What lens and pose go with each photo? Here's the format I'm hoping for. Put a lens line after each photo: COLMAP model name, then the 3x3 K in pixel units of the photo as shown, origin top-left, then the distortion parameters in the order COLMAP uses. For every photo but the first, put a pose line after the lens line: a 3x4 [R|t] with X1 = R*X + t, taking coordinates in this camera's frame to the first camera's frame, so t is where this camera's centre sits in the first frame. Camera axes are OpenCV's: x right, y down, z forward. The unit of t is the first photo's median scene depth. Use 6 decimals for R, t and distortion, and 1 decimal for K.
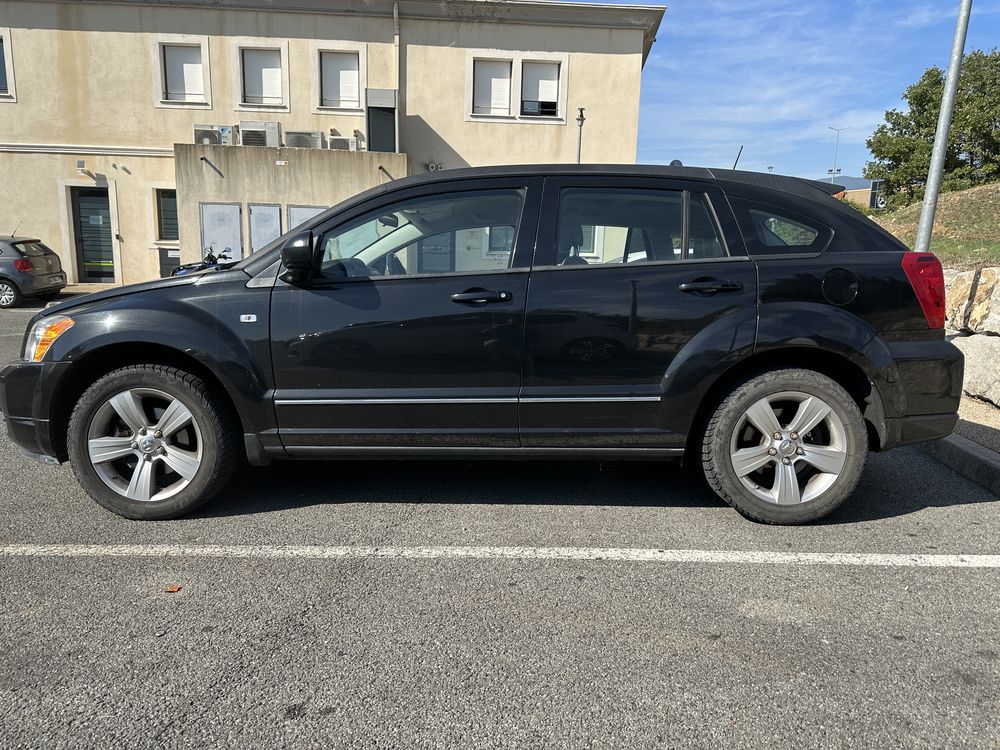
lens RADIAL K [[707.8, 0, 501.2], [0, 707.8, 369.8], [0, 0, 1]] dist [0.019541, -0.026870]
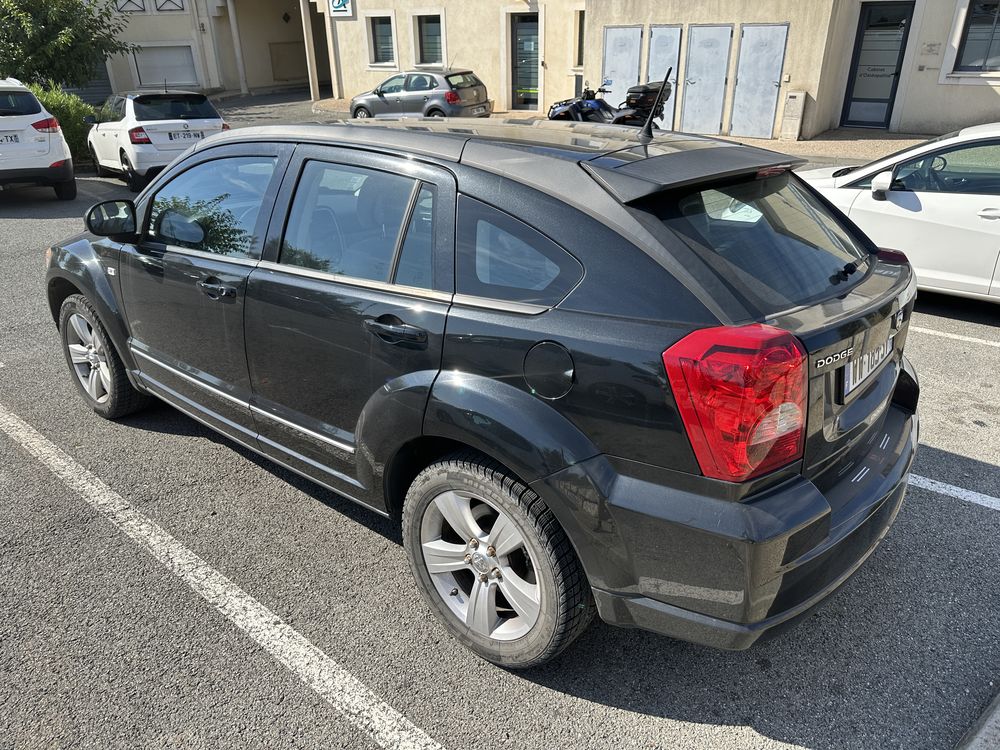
lens RADIAL K [[707.8, 0, 498.4], [0, 707.8, 378.3], [0, 0, 1]] dist [0.019541, -0.026870]
pose [[0.779173, 0.240490, -0.578839, 0.780653], [-0.078257, 0.953567, 0.290836, -0.276965], [0.621905, -0.181313, 0.761814, 0.494536]]
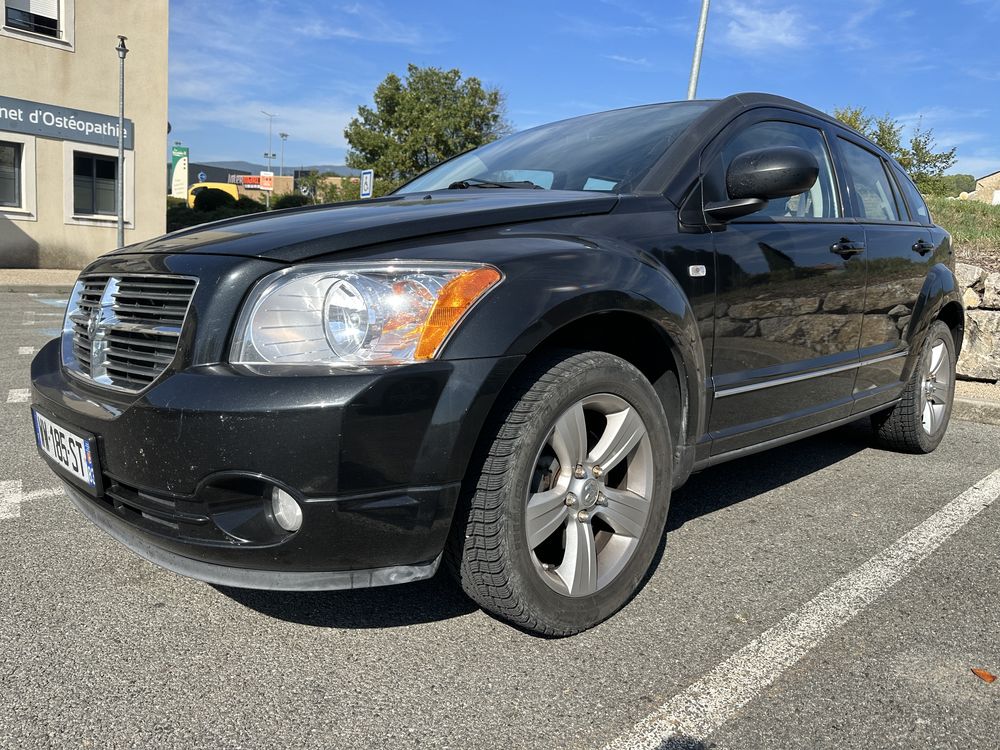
lens RADIAL K [[707.8, 0, 495.9], [0, 707.8, 373.5], [0, 0, 1]] dist [0.019541, -0.026870]
pose [[0.721482, -0.082682, 0.687479, -0.910870], [0.061829, 0.996572, 0.054969, -0.017983], [-0.689667, 0.002847, 0.724121, 0.651696]]
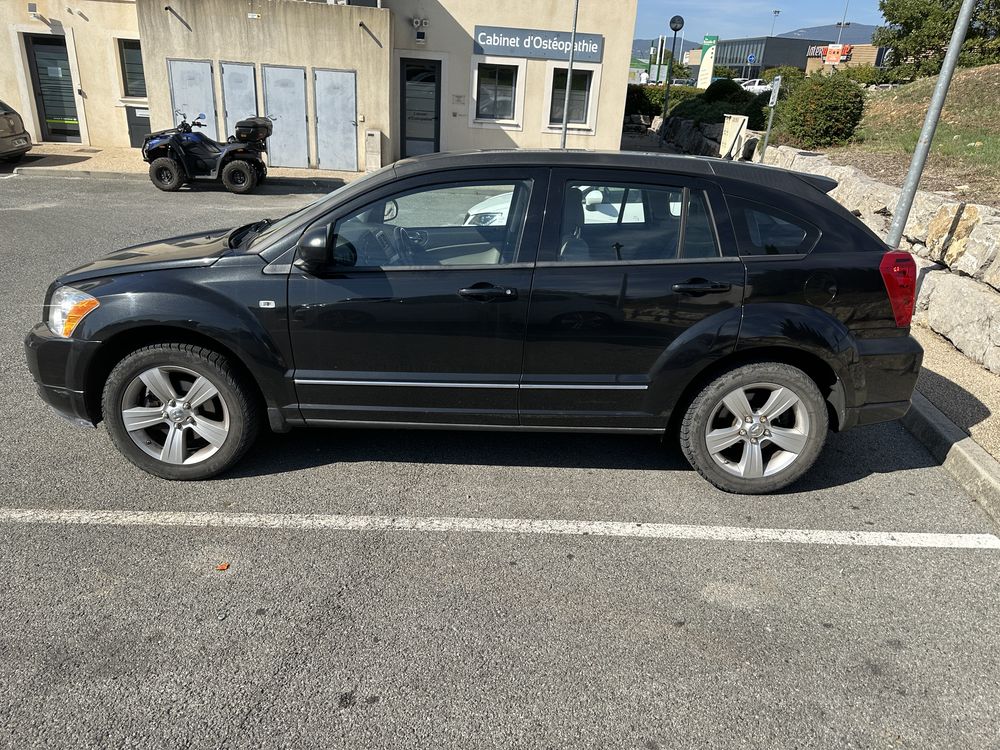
lens RADIAL K [[707.8, 0, 504.6], [0, 707.8, 378.8], [0, 0, 1]] dist [0.019541, -0.026870]
pose [[0.999141, 0.021406, 0.035475, -0.036695], [-0.028425, 0.977069, 0.211017, -0.193734], [-0.030145, -0.211844, 0.976838, -0.067120]]
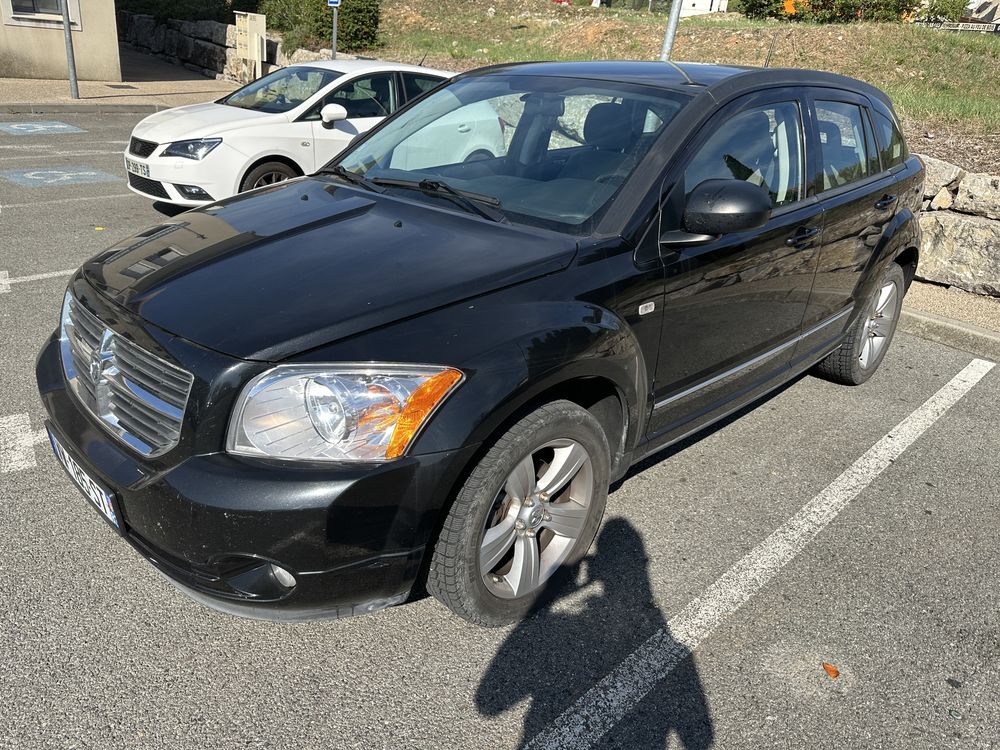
lens RADIAL K [[707.8, 0, 489.3], [0, 707.8, 375.0], [0, 0, 1]] dist [0.019541, -0.026870]
pose [[0.711169, -0.250075, 0.657040, -0.915831], [0.033648, 0.945631, 0.323496, -0.227964], [-0.702215, -0.207952, 0.680918, 0.611429]]
